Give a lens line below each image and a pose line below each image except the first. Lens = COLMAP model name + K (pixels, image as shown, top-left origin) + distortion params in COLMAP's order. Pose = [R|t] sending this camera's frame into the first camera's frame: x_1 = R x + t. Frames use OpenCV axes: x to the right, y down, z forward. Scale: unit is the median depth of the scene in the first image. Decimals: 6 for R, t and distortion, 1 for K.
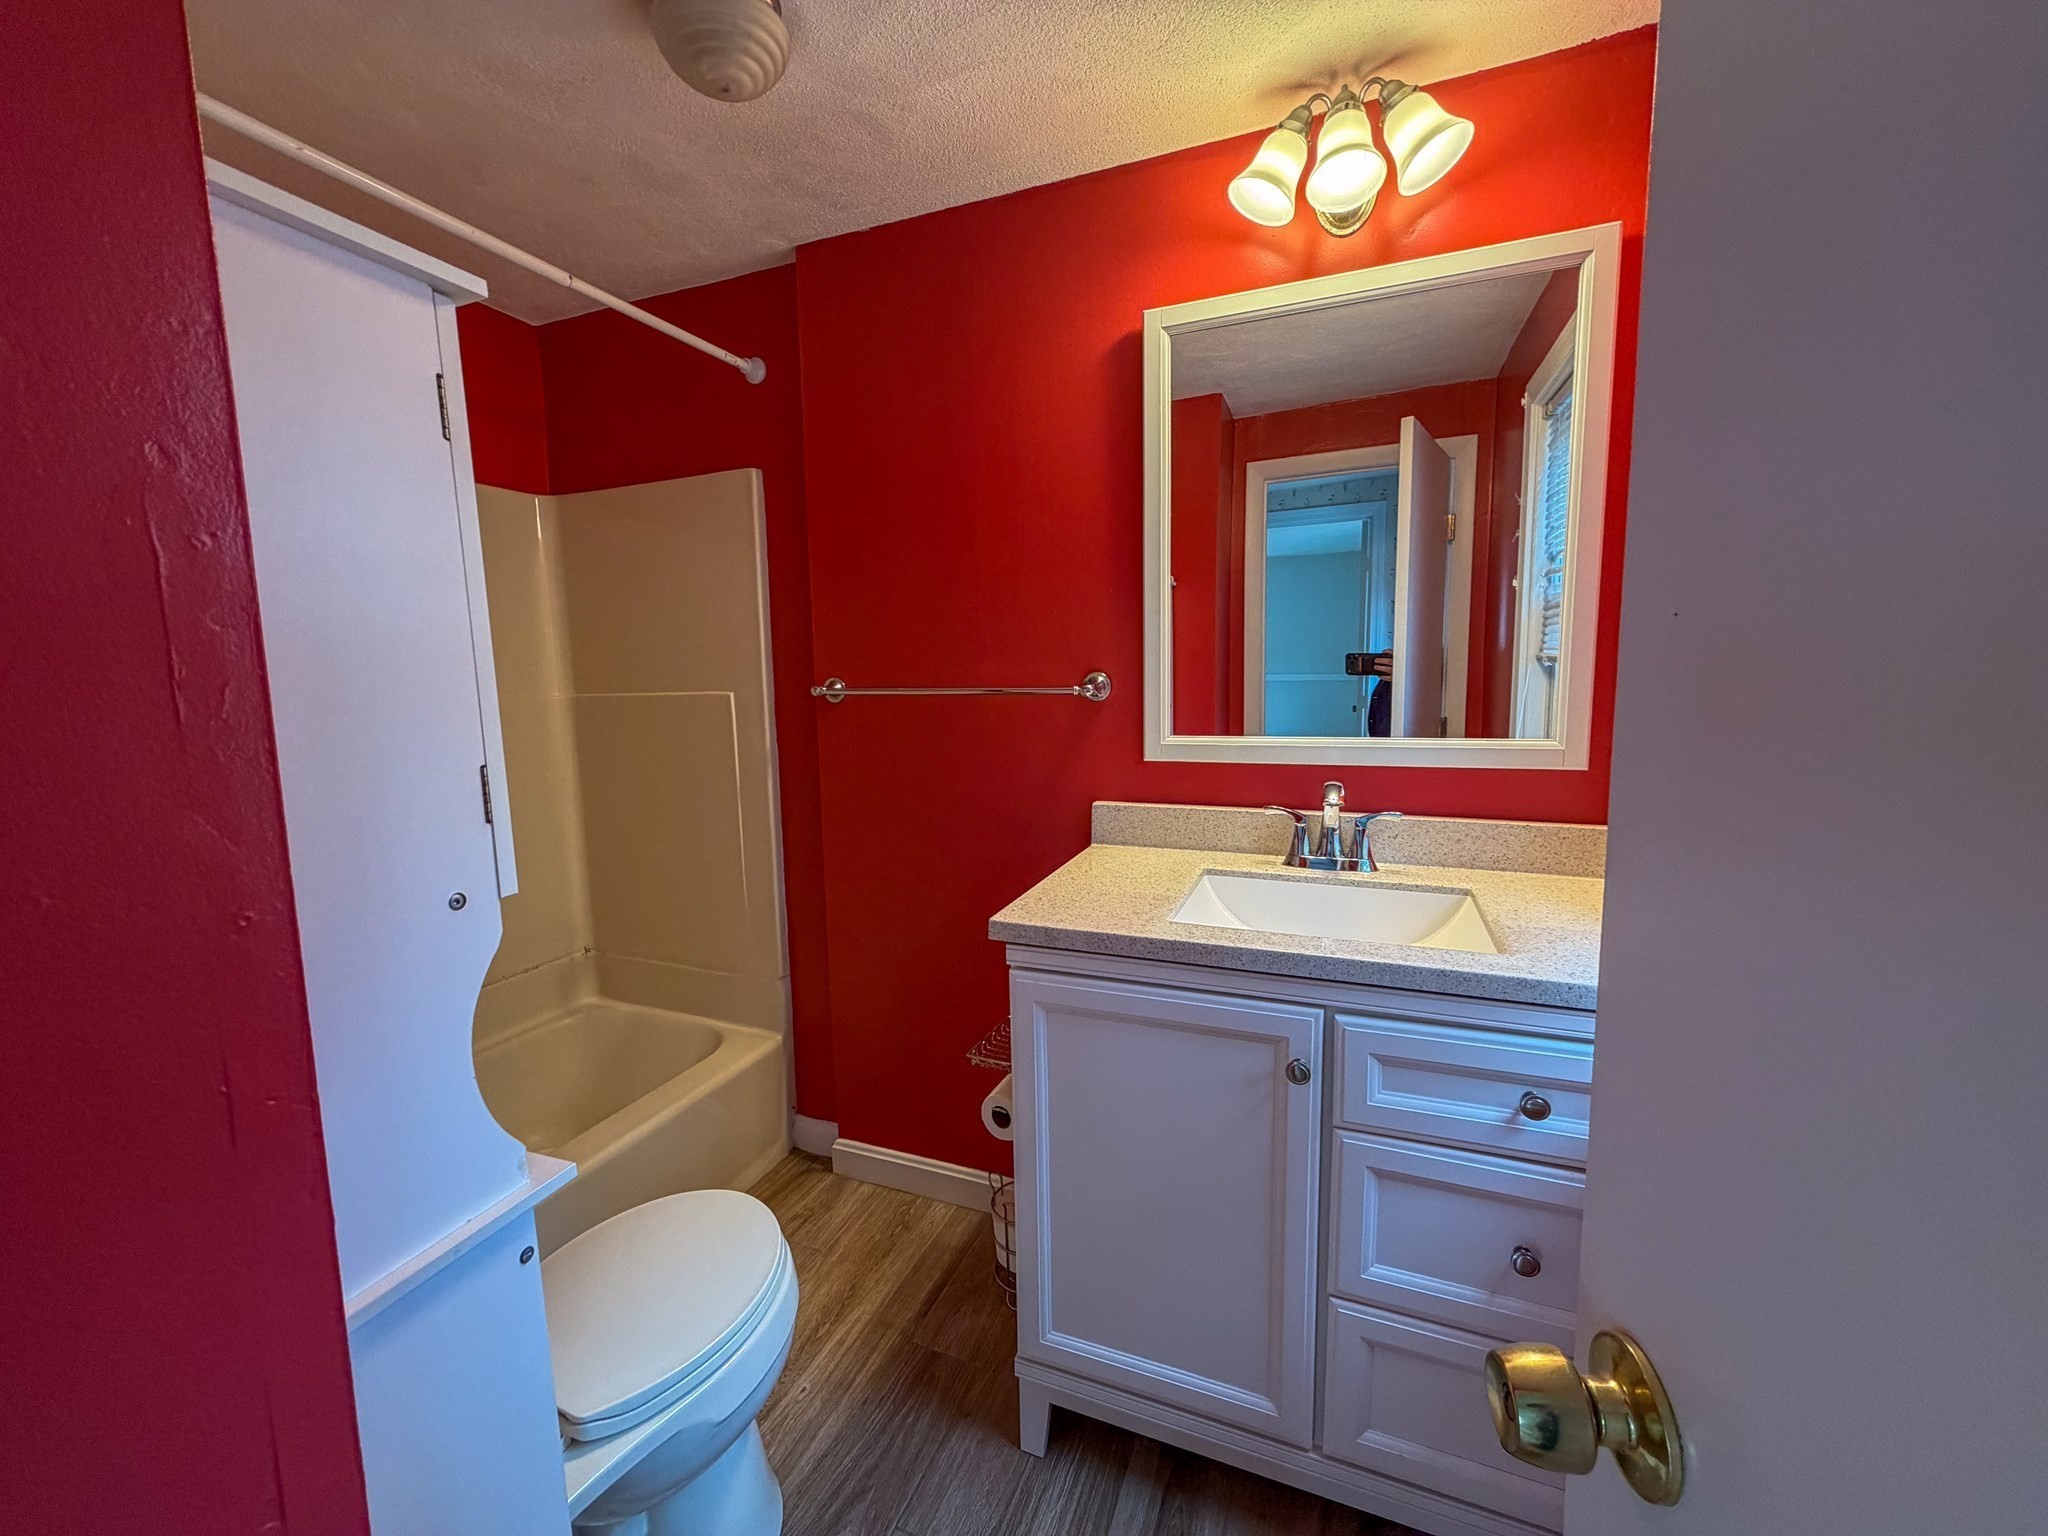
lens RADIAL K [[812.8, 0, 1024.0], [0, 812.8, 768.0], [0, 0, 1]] dist [-0.000051, 0.000106]
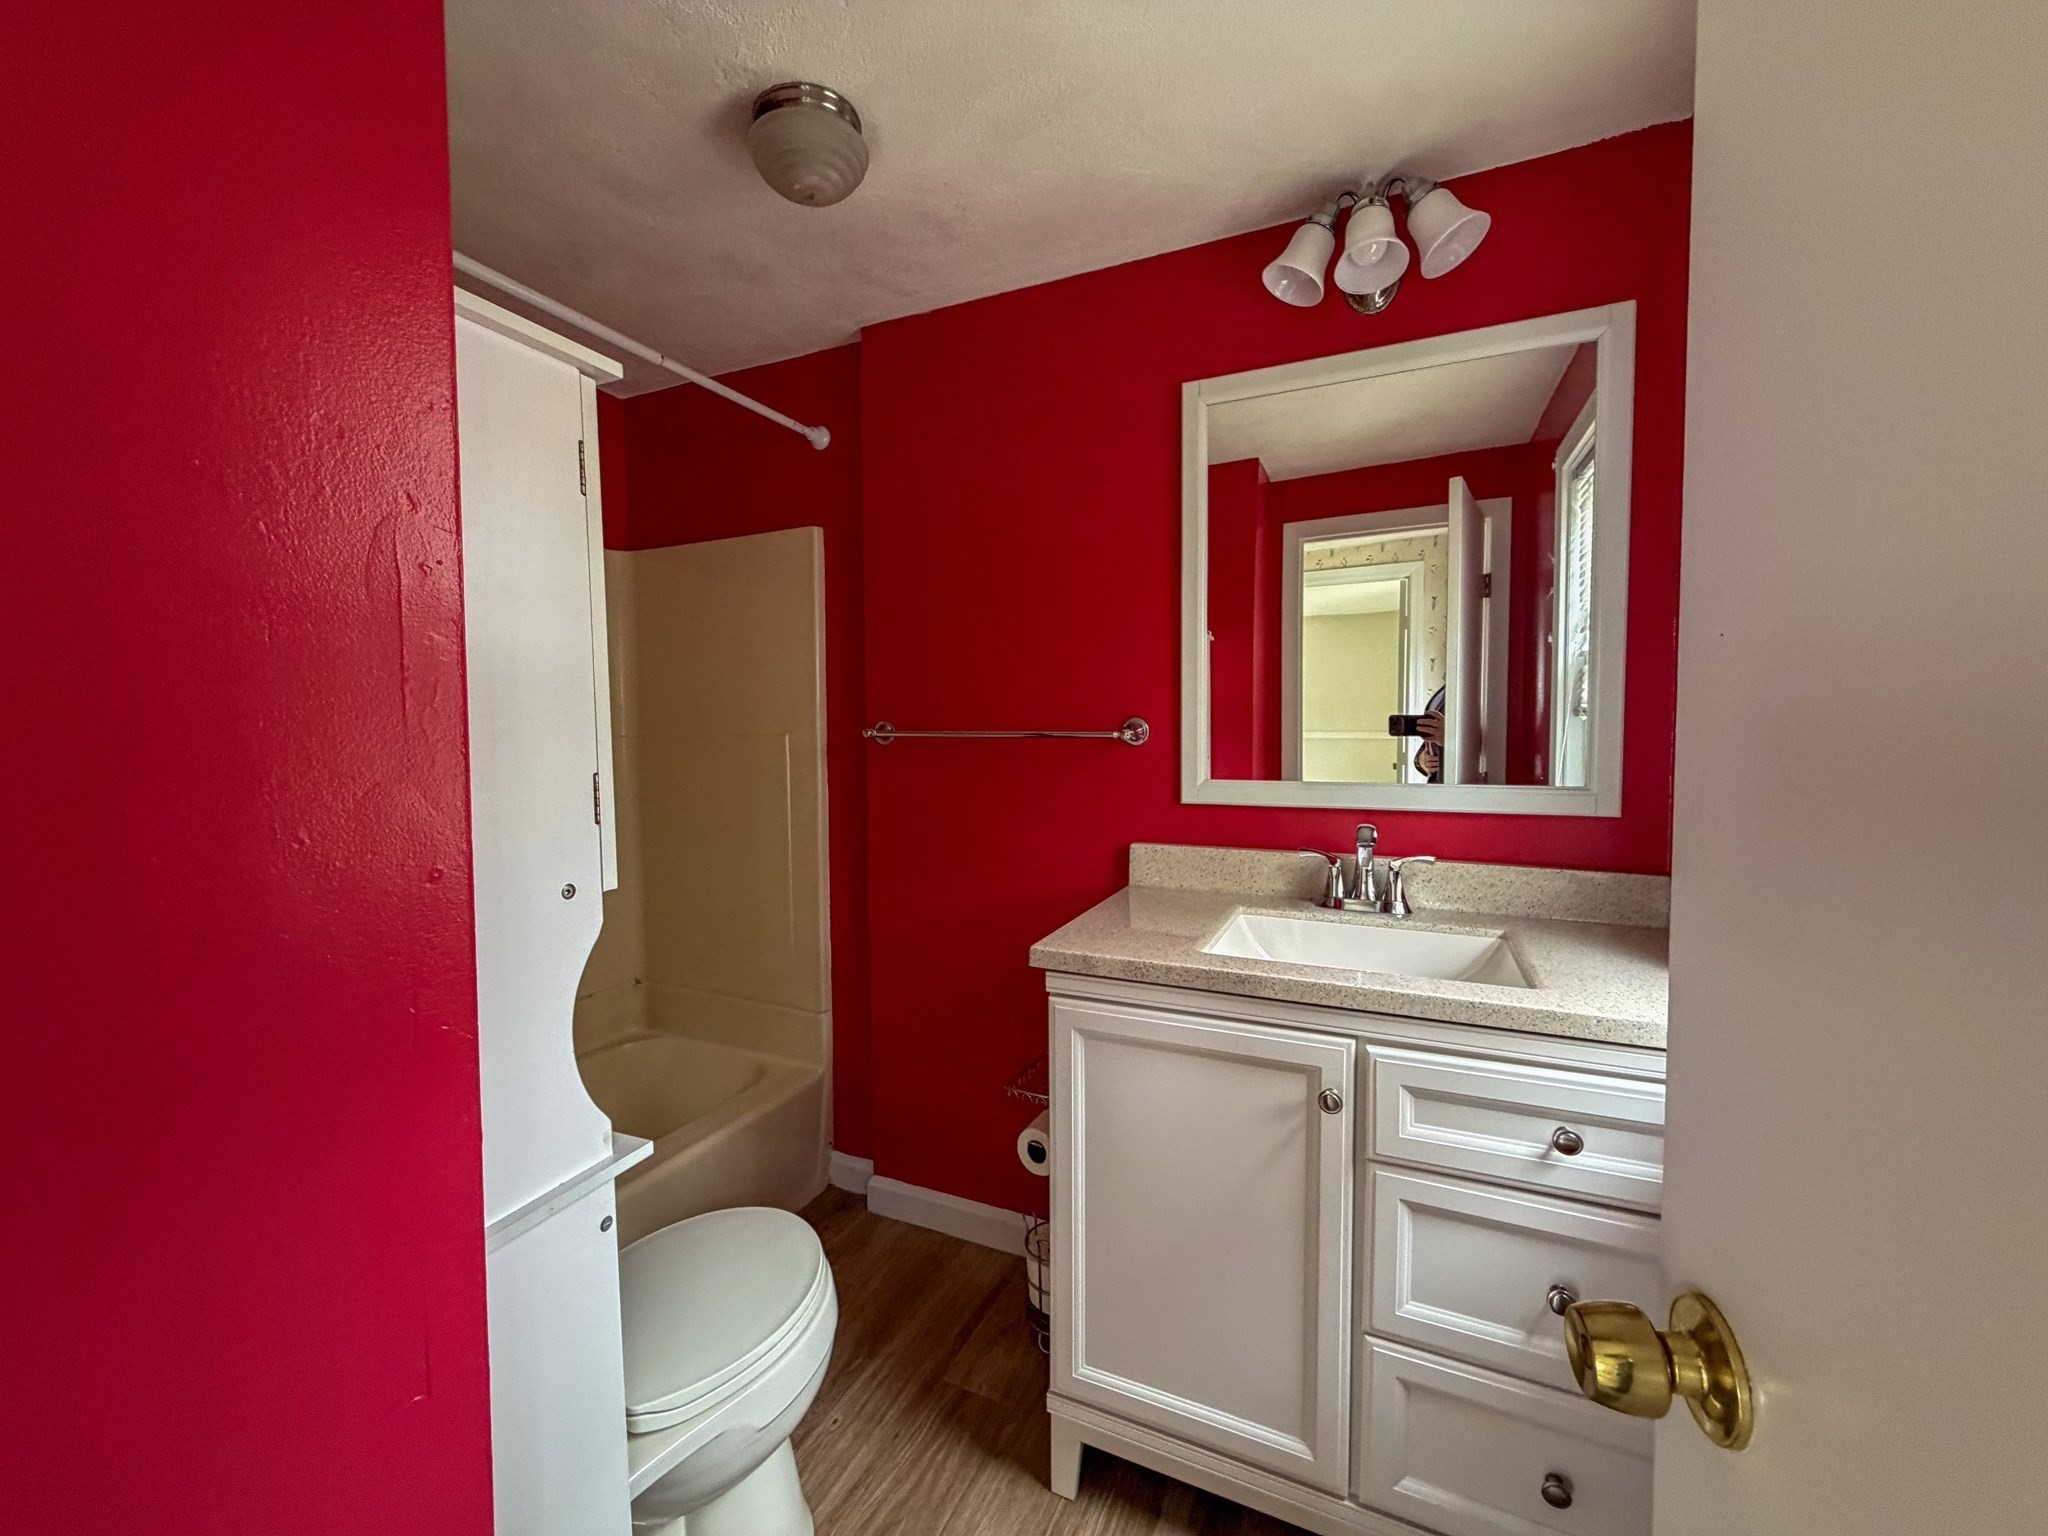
lens RADIAL K [[812.8, 0, 1024.0], [0, 812.8, 768.0], [0, 0, 1]] dist [-0.000051, 0.000106]
pose [[0.998787, 0.016081, -0.046545, -0.005684], [-0.019262, 0.997449, -0.068732, 0.027422], [0.045321, 0.069545, 0.996549, -0.054070]]
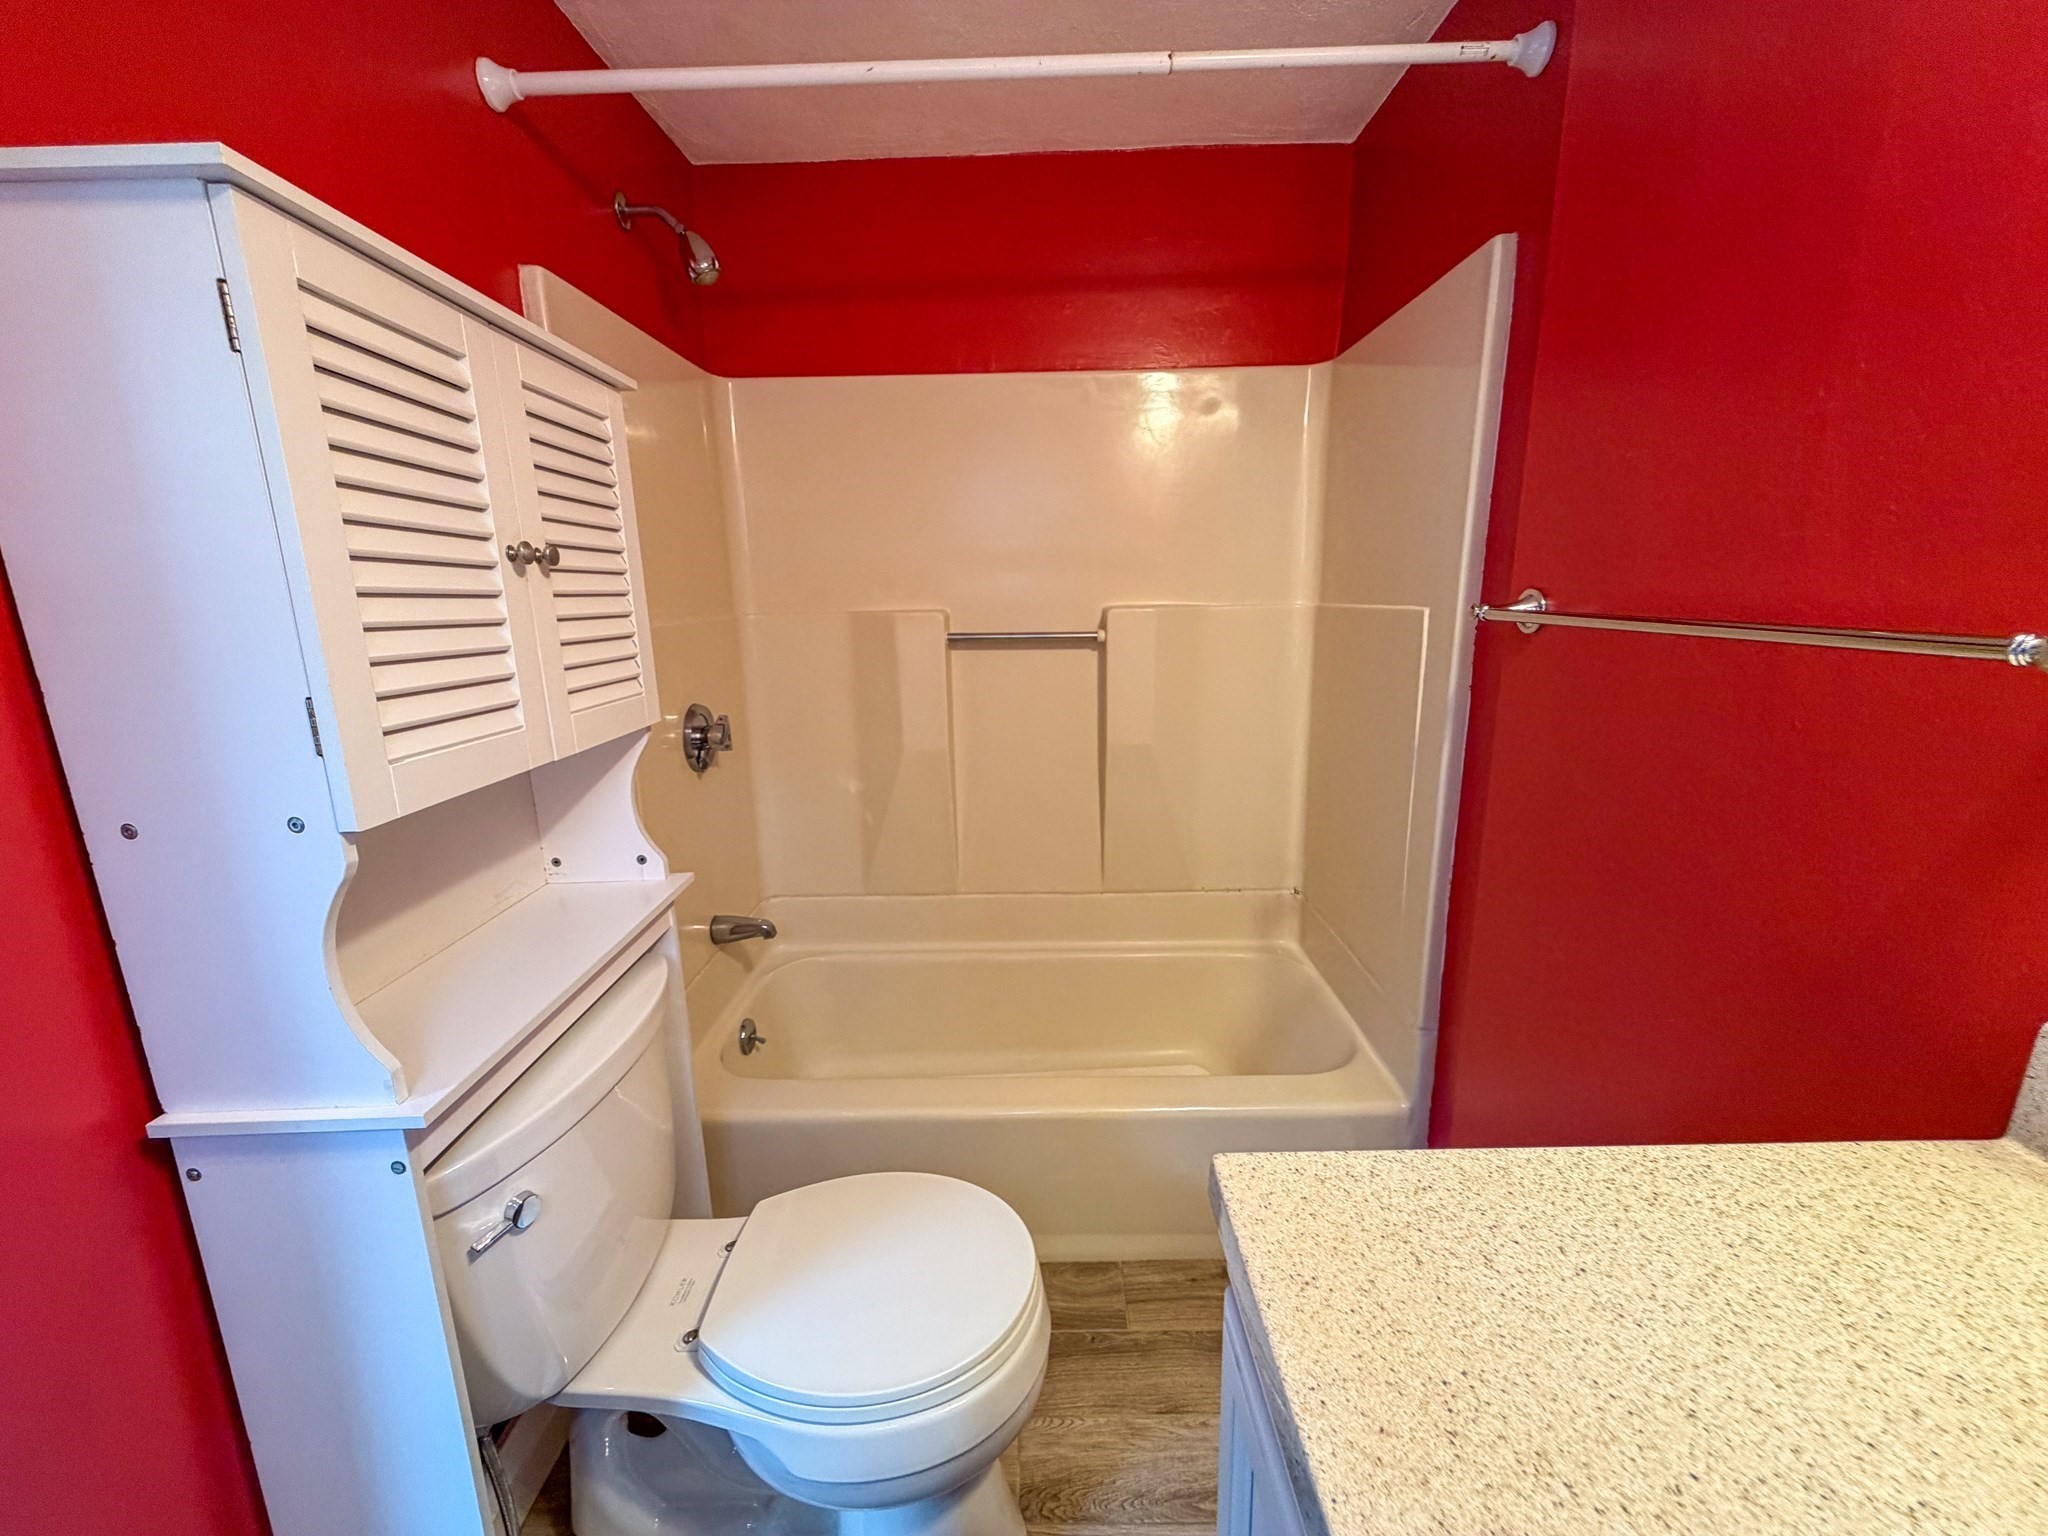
lens RADIAL K [[819.1, 0, 1024.0], [0, 819.1, 768.0], [0, 0, 1]] dist [0.000012, -0.000018]
pose [[0.362258, 0.212144, -0.907614, 0.274332], [-0.099598, 0.976989, 0.188607, -0.094080], [0.926741, 0.022072, 0.375052, 0.699656]]
